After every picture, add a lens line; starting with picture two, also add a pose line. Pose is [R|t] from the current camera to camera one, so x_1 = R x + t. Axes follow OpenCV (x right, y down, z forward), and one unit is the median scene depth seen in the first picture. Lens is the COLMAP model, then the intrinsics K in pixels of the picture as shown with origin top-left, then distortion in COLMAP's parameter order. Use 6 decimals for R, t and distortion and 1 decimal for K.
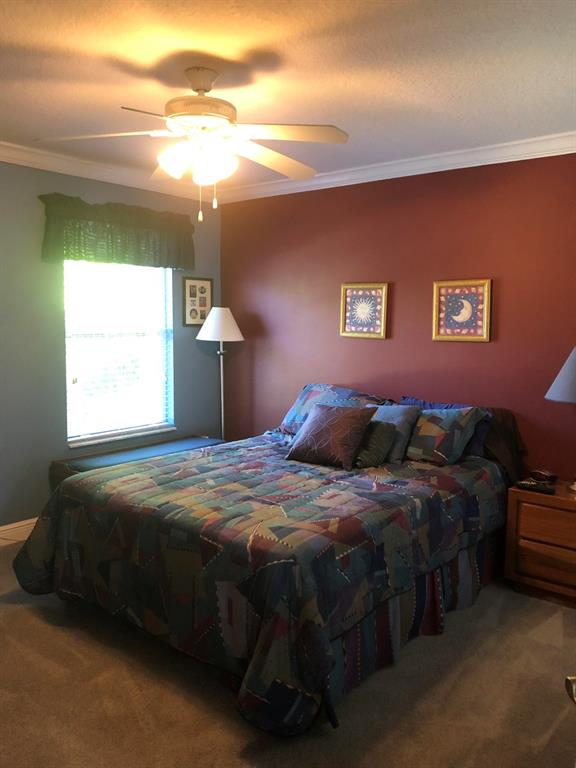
lens RADIAL K [[635.5, 0, 287.6], [0, 635.5, 383.1], [0, 0, 1]] dist [0.029686, -0.031413]
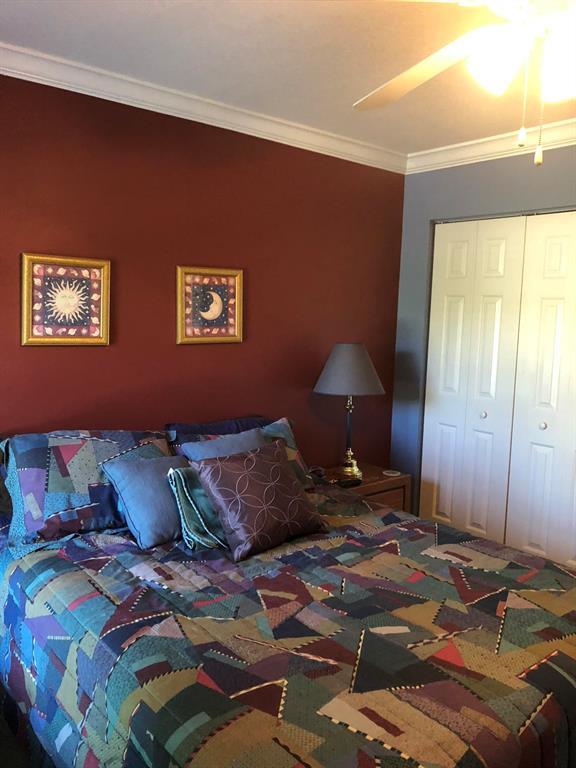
lens RADIAL K [[635.5, 0, 287.5], [0, 635.5, 383.9], [0, 0, 1]] dist [0.029686, -0.031413]
pose [[0.165181, -0.121132, 0.978796, -0.502891], [0.075925, 0.991046, 0.109835, -0.094765], [-0.983336, 0.056173, 0.172899, 0.758398]]
